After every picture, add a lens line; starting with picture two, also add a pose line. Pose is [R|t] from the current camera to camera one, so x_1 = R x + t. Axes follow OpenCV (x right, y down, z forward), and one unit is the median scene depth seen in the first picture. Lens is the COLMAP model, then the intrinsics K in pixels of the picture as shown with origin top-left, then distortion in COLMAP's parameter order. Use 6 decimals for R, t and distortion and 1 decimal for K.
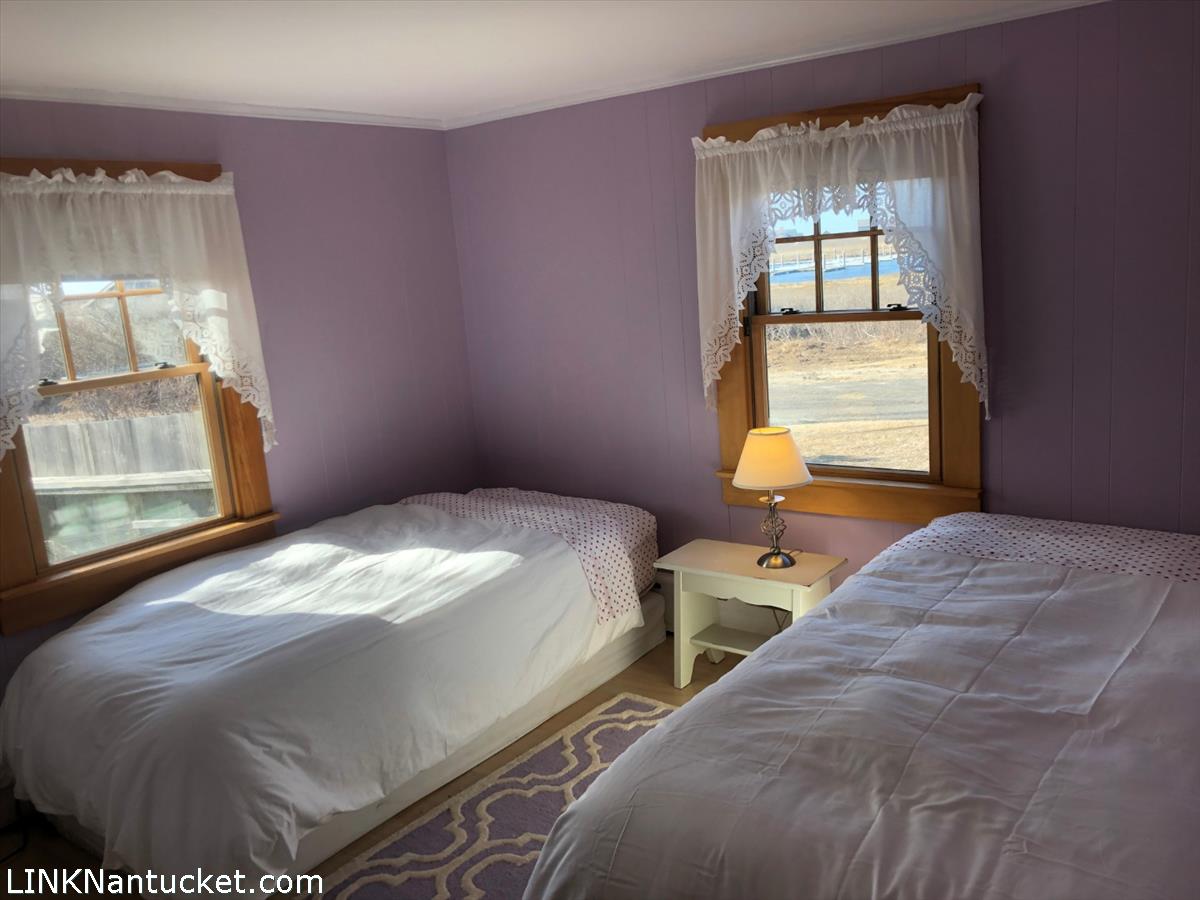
lens RADIAL K [[972.1, 0, 591.2], [0, 972.1, 446.3], [0, 0, 1]] dist [0.030604, -0.007791]
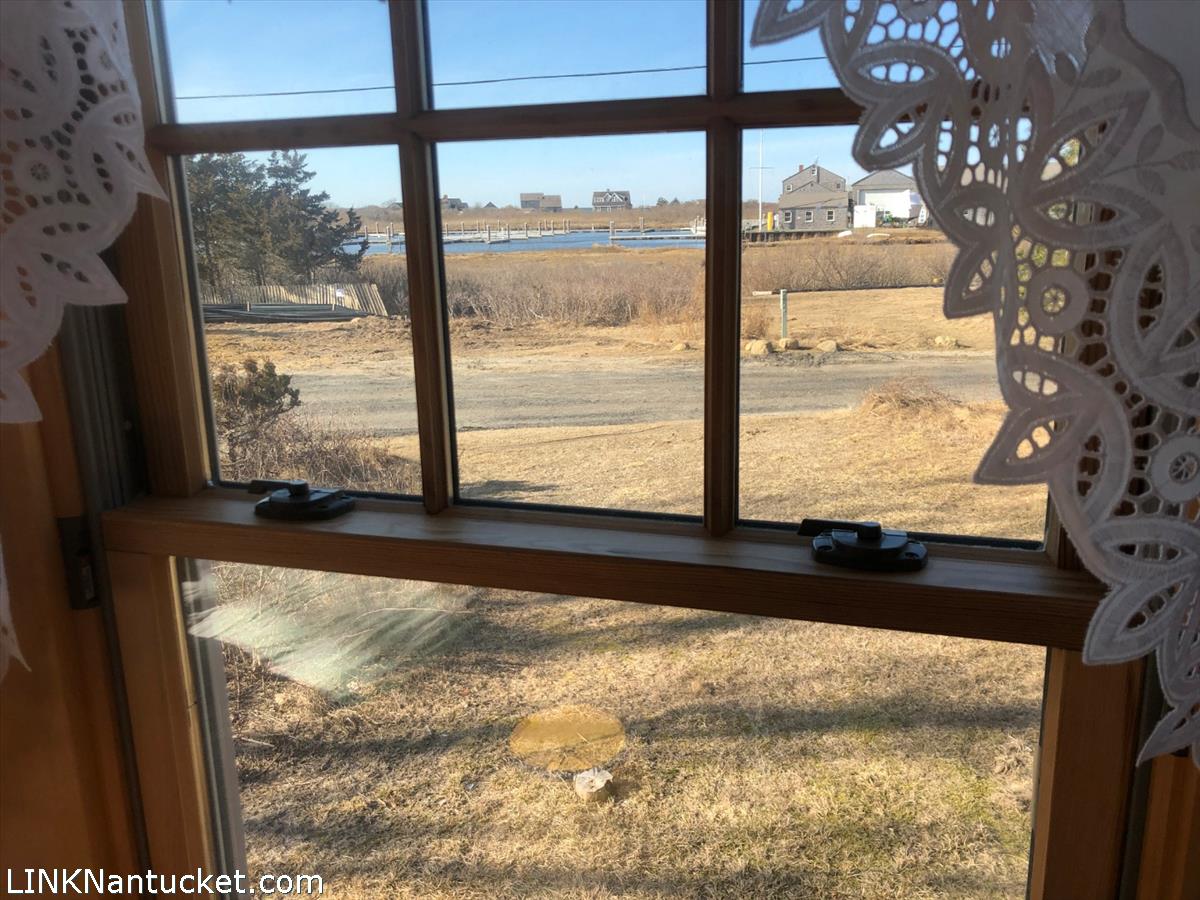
lens RADIAL K [[972.1, 0, 600.5], [0, 972.1, 456.8], [0, 0, 1]] dist [0.030604, -0.007791]
pose [[0.940965, -0.026077, 0.337497, 0.042244], [0.012043, 0.998976, 0.043611, -0.033411], [-0.338289, -0.036972, 0.940316, 0.170865]]
